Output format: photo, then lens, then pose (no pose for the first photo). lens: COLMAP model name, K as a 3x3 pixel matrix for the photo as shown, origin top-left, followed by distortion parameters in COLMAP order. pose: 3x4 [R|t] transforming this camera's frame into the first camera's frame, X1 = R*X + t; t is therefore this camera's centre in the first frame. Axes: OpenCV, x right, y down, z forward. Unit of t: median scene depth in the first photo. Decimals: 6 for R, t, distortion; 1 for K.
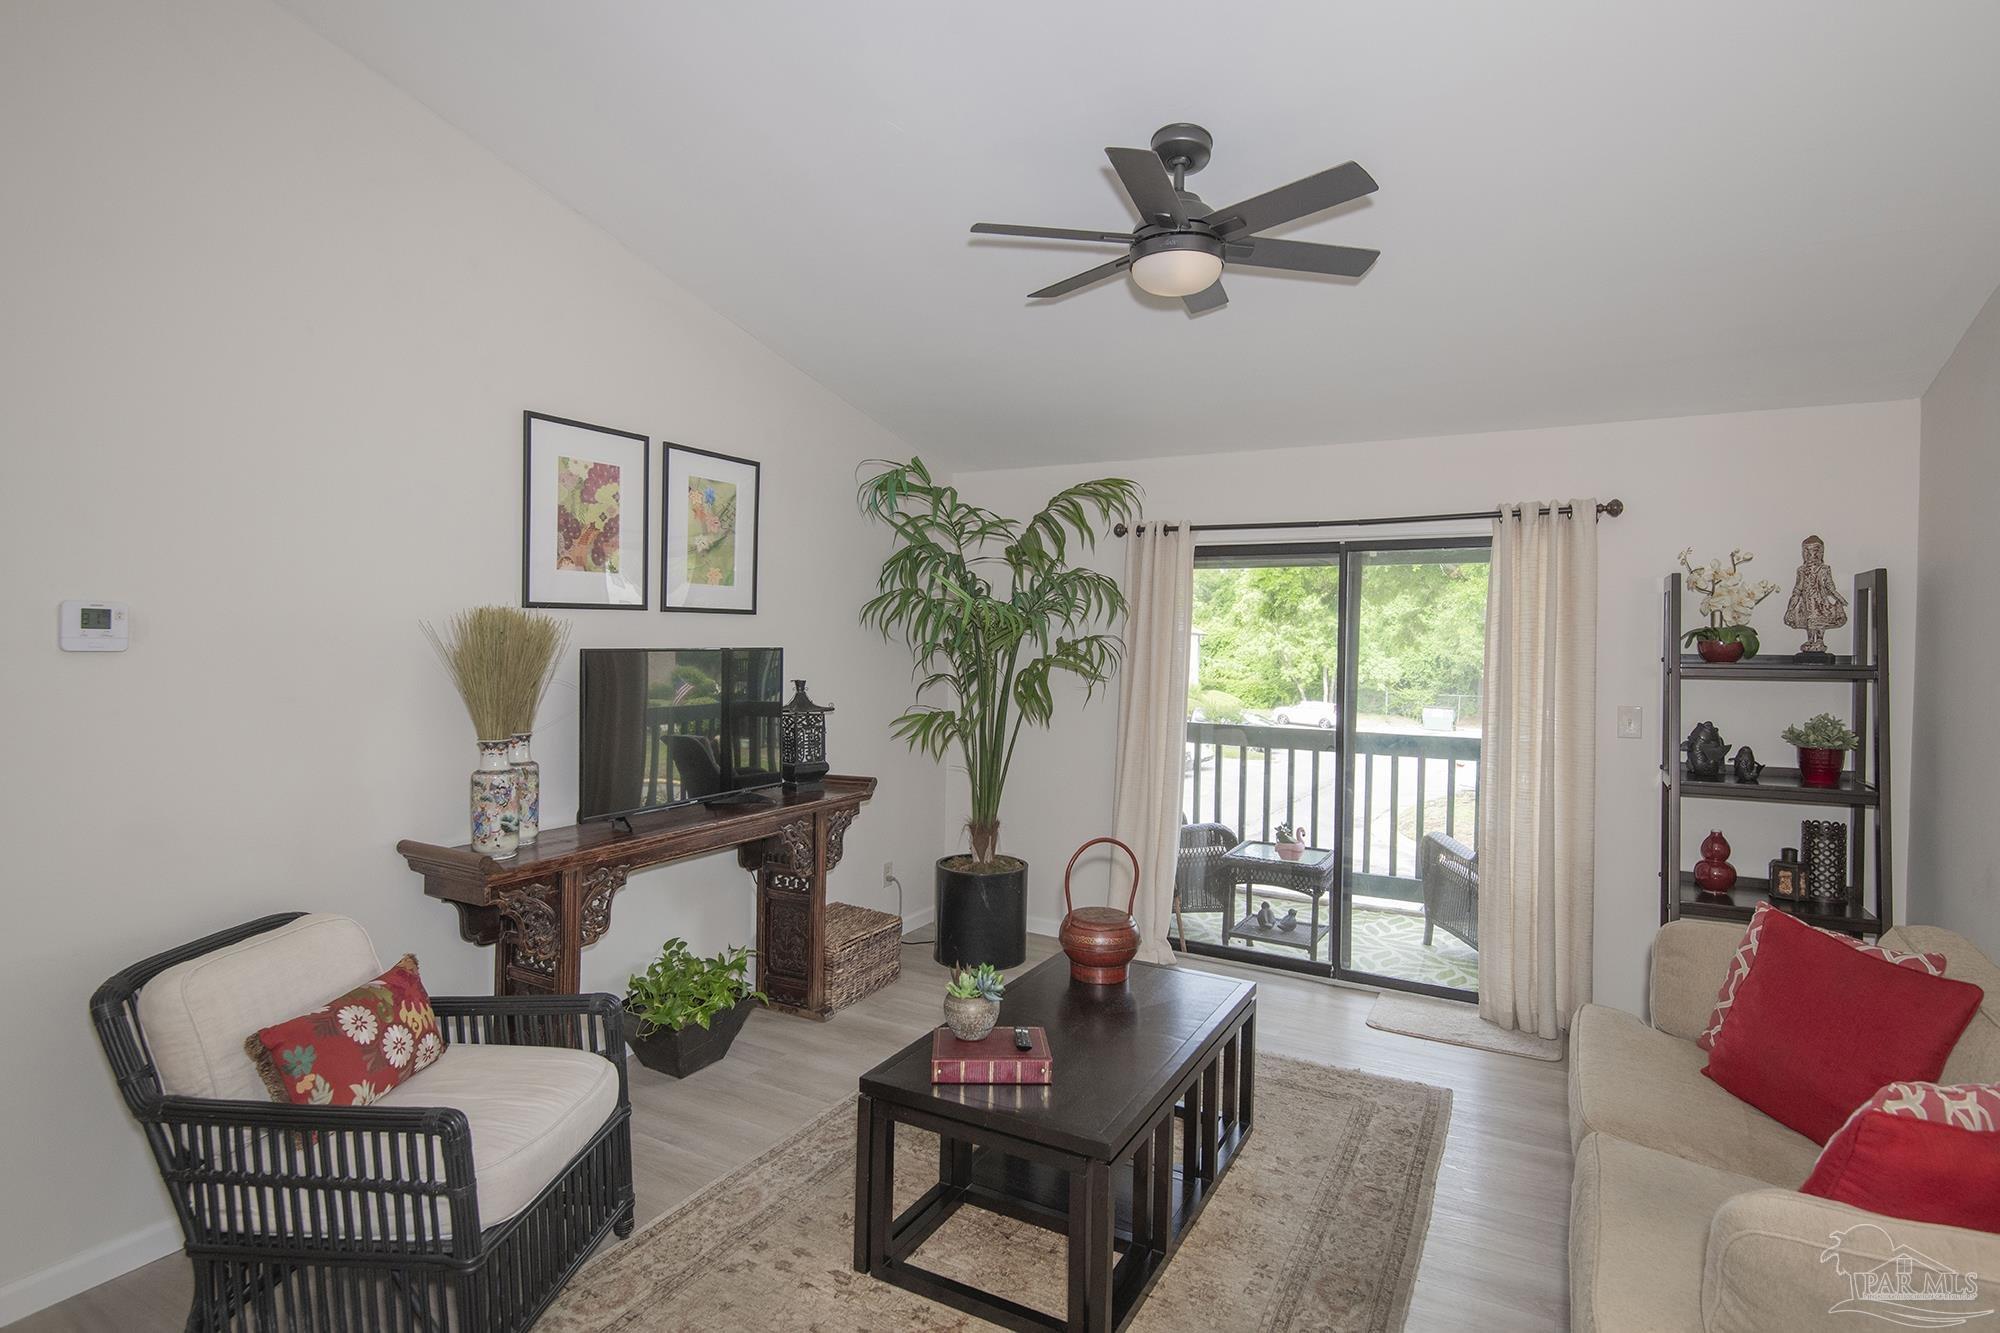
lens RADIAL K [[1016.8, 0, 1015.3], [0, 1016.8, 653.0], [0, 0, 1]] dist [0.027580, -0.013575]
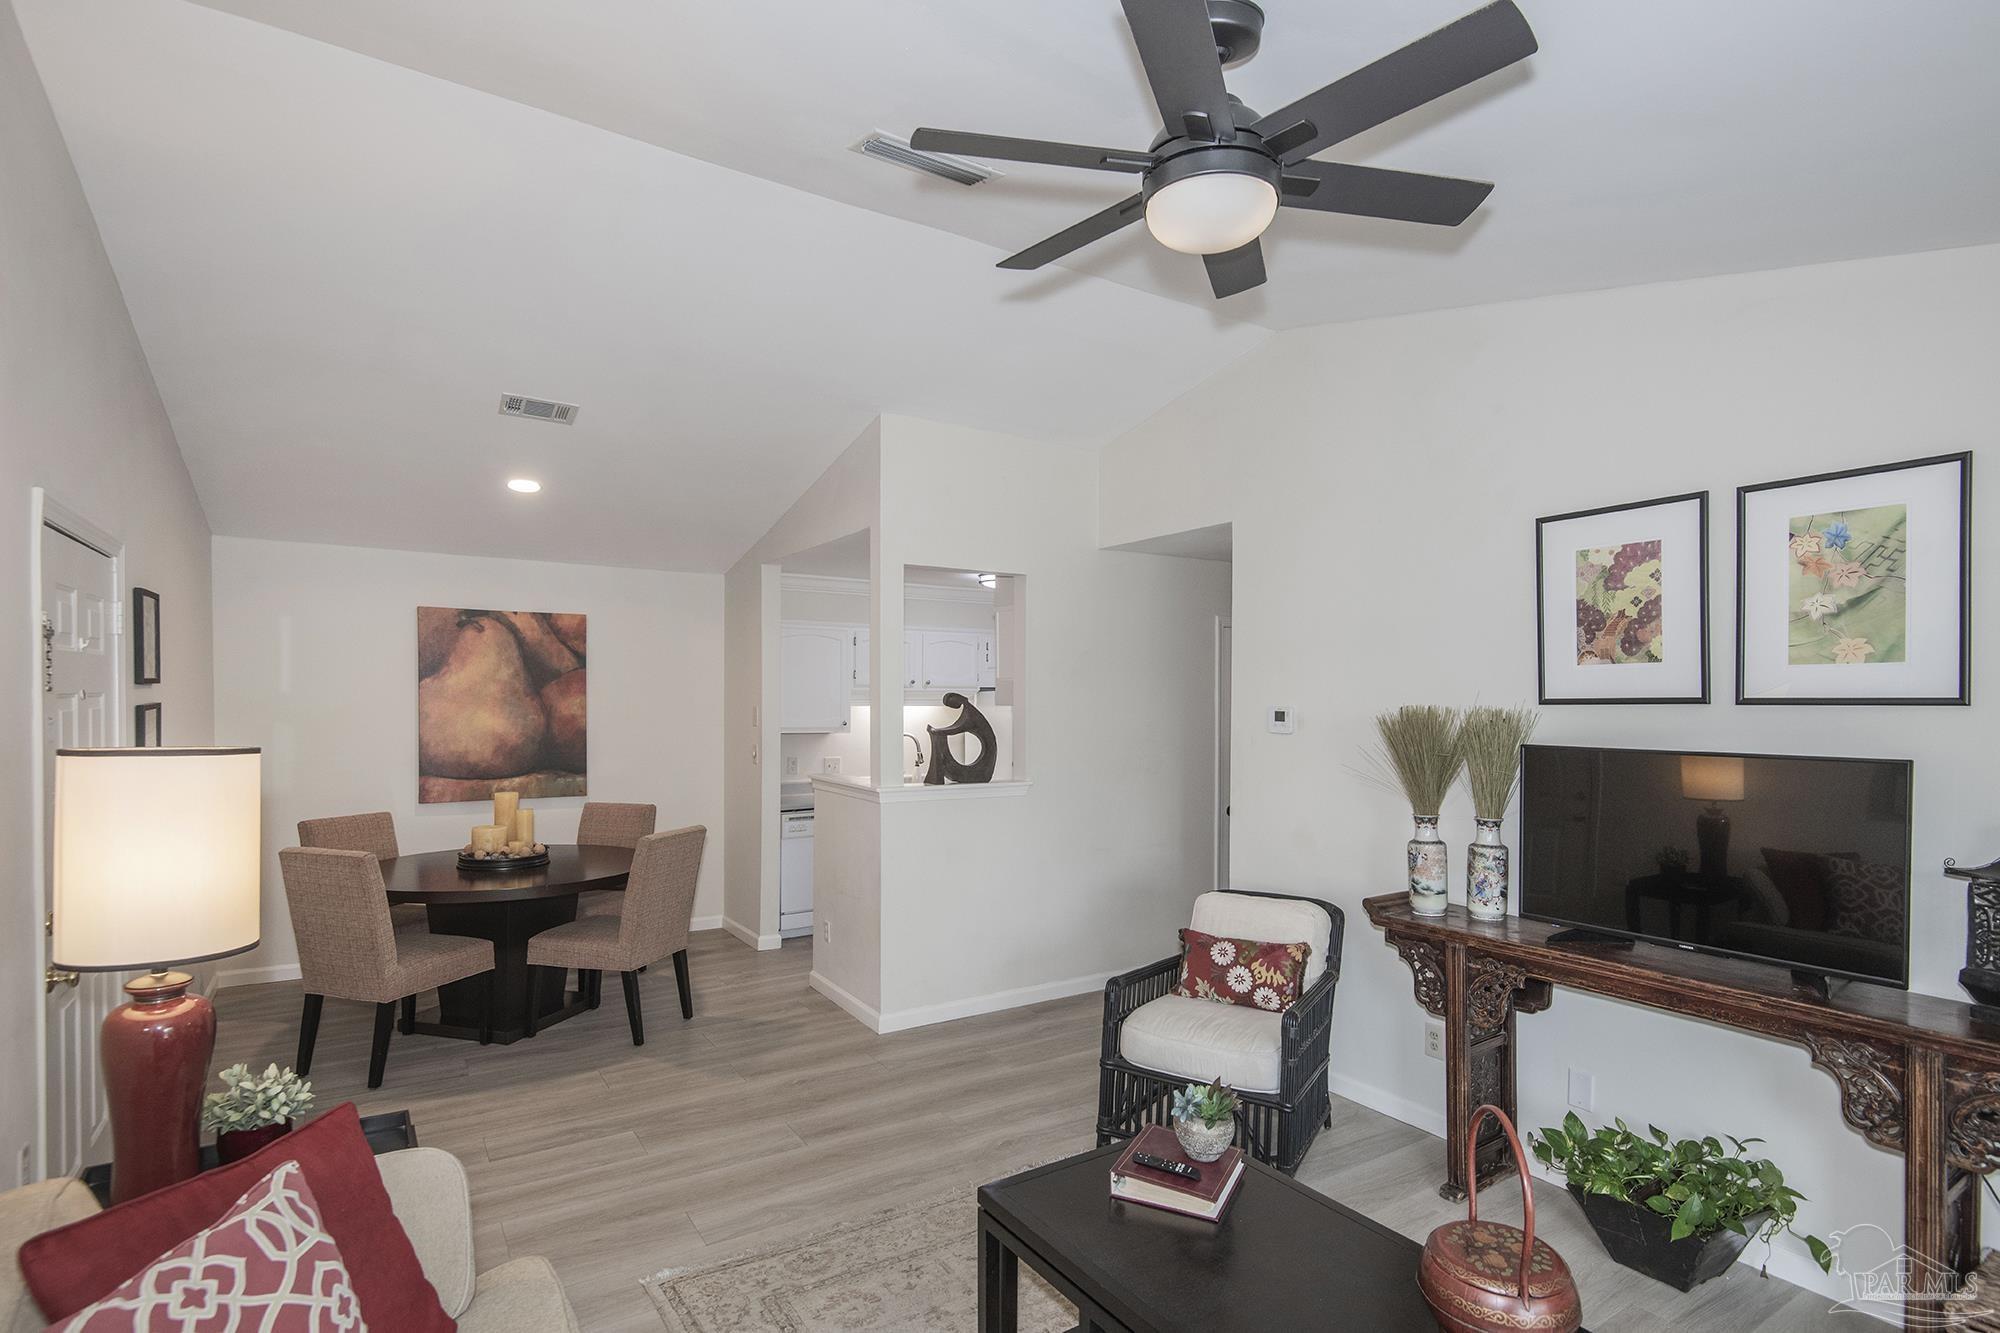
lens RADIAL K [[997.1, 0, 1032.1], [0, 997.1, 706.5], [0, 0, 1]] dist [0.037393, -0.000117]
pose [[-0.464560, -0.011548, -0.885466, 0.592062], [-0.028303, 0.999598, 0.001813, -0.025499], [0.885089, 0.025904, -0.464700, 0.885181]]
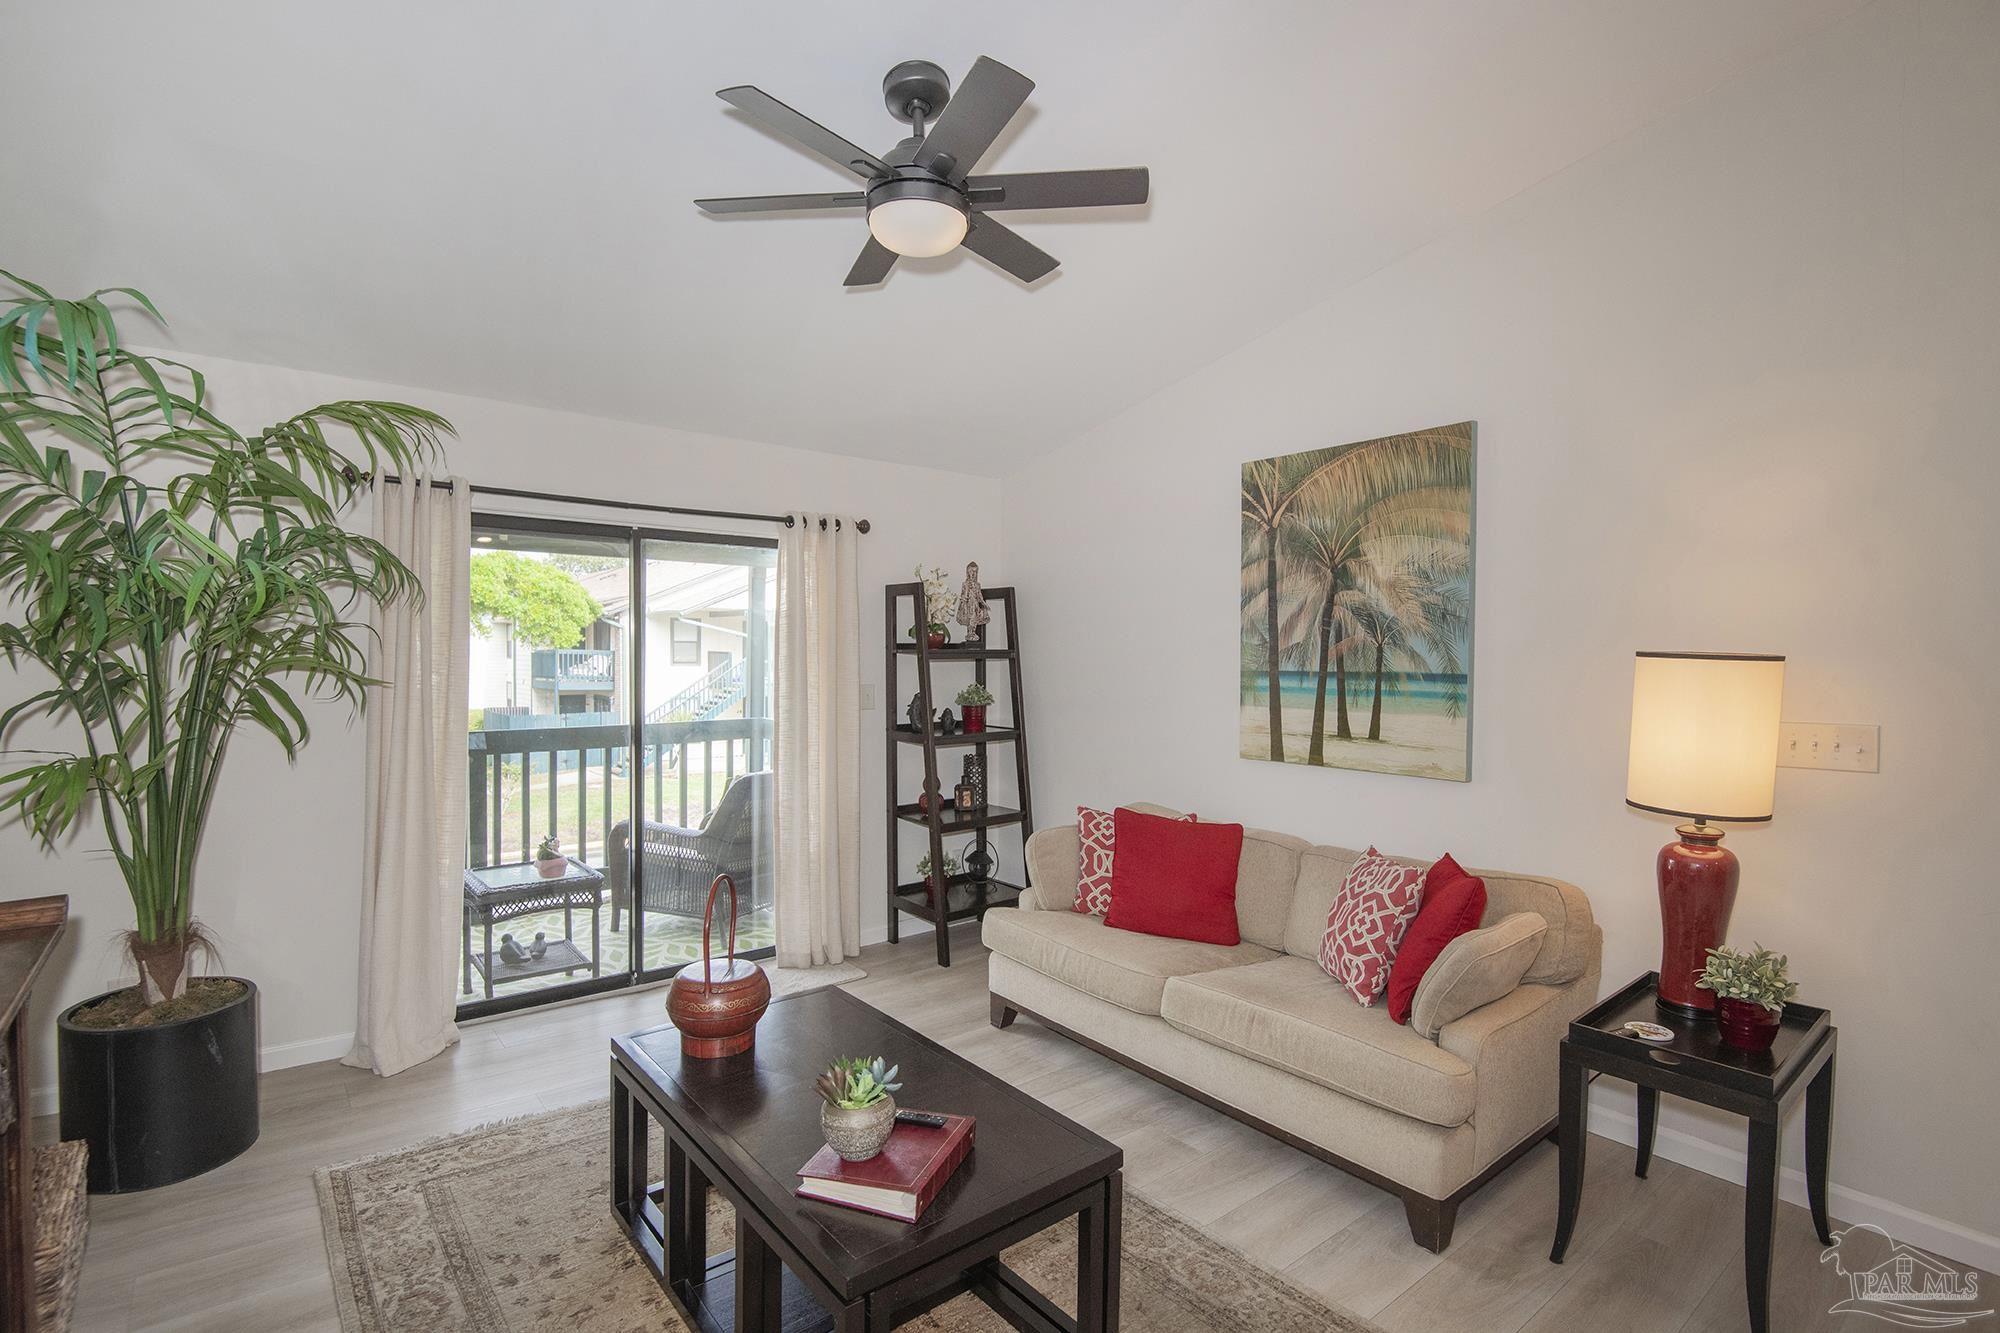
lens RADIAL K [[945.6, 0, 983.4], [0, 945.6, 673.1], [0, 0, 1]] dist [0.017758, -0.009626]
pose [[0.396497, -0.036191, 0.917322, -0.446857], [0.007425, 0.999316, 0.036217, -0.003756], [-0.918006, -0.007549, 0.396495, 0.431663]]
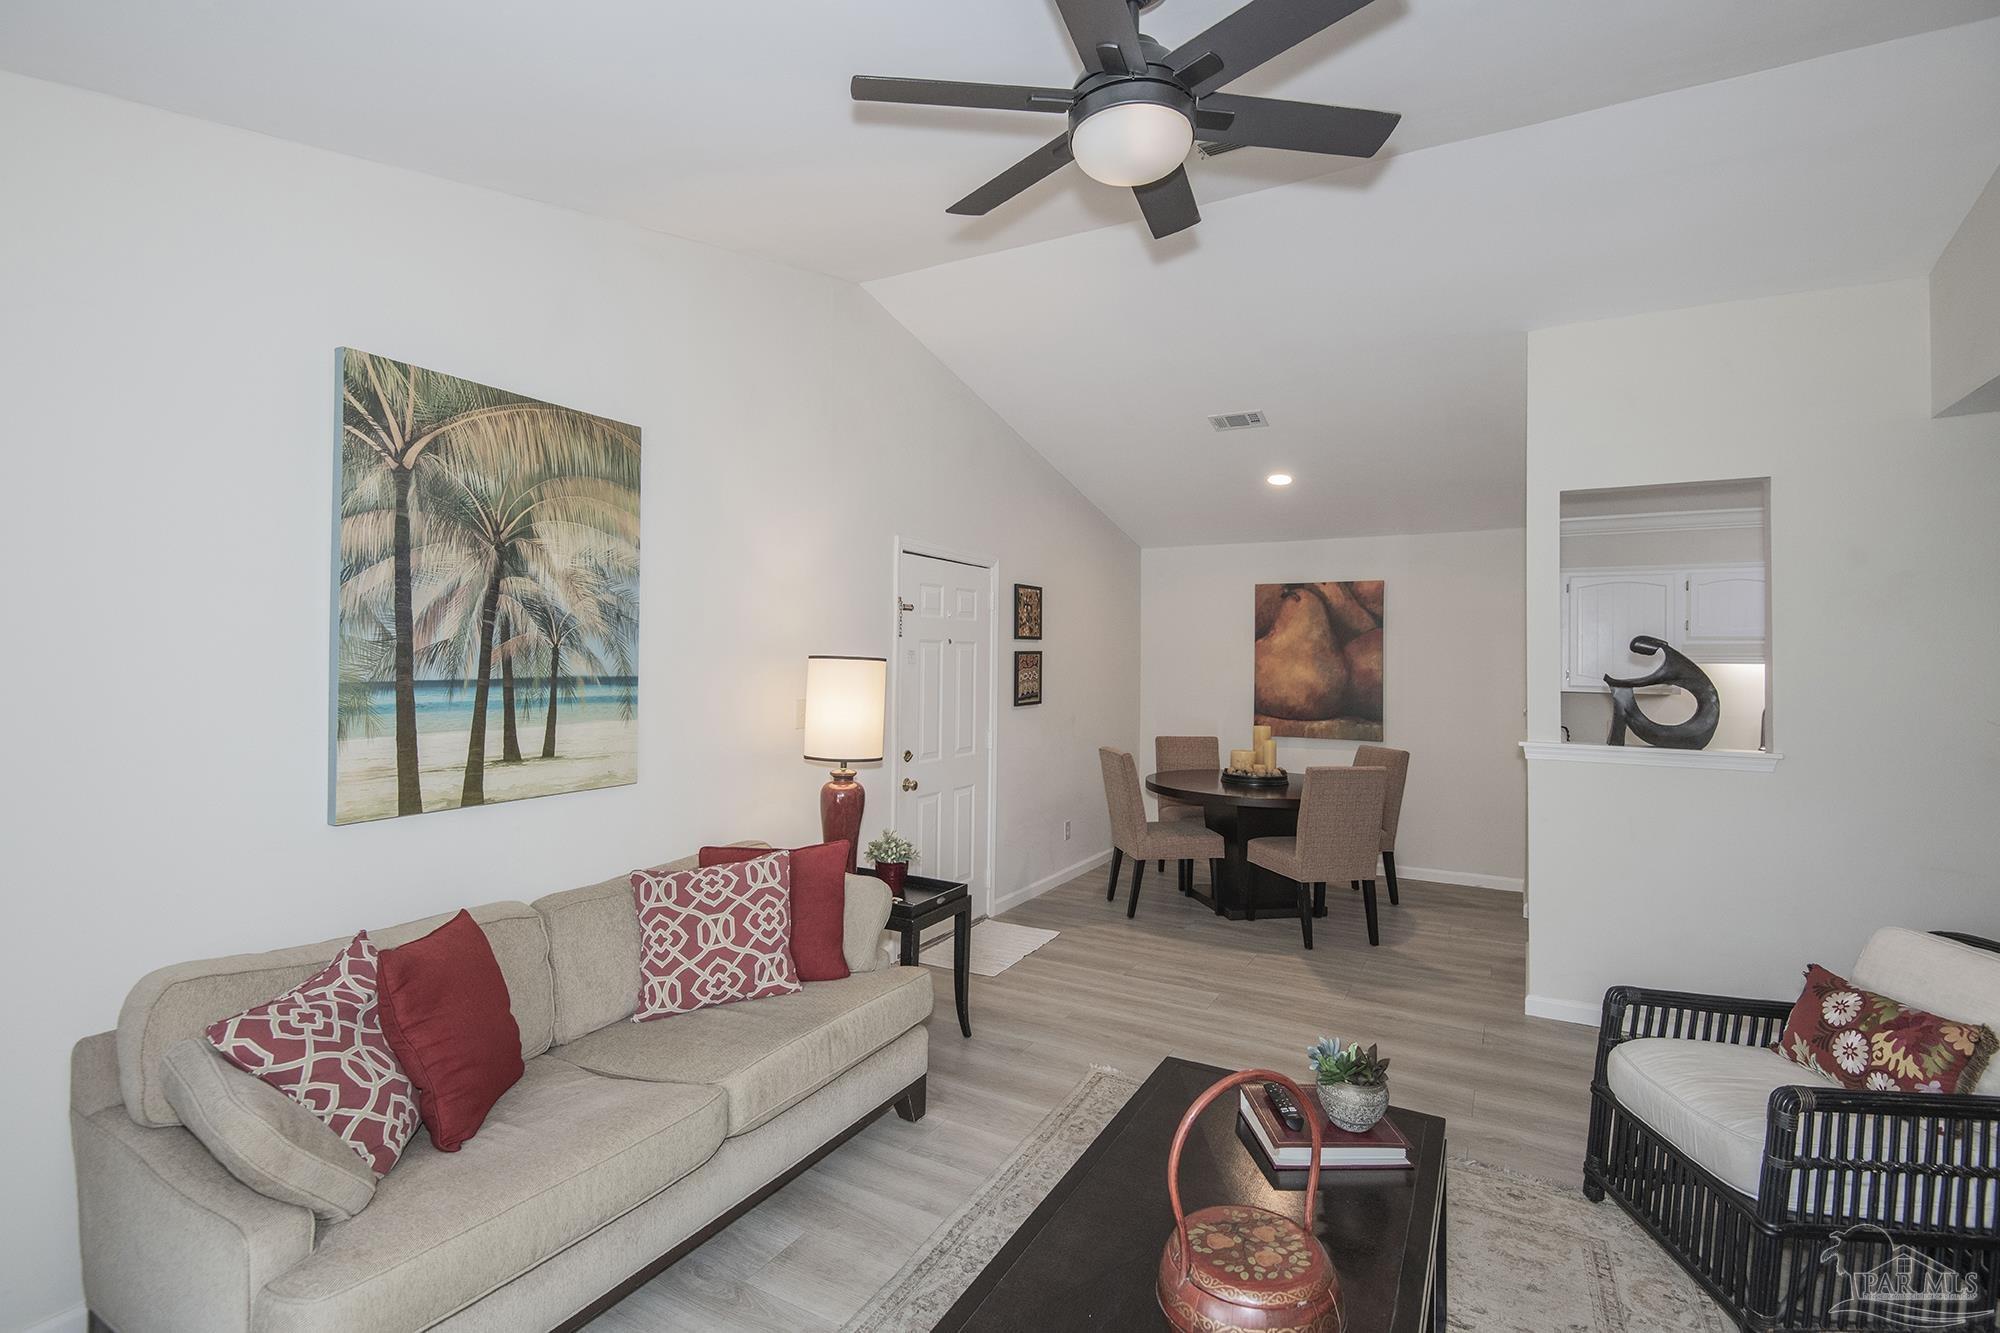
lens RADIAL K [[945.6, 0, 990.4], [0, 945.6, 653.2], [0, 0, 1]] dist [0.017758, -0.009626]
pose [[-0.999536, -0.028991, 0.009361, 0.176460], [-0.028972, 0.999578, 0.002168, -0.000836], [-0.009420, 0.001895, -0.999954, 1.223103]]
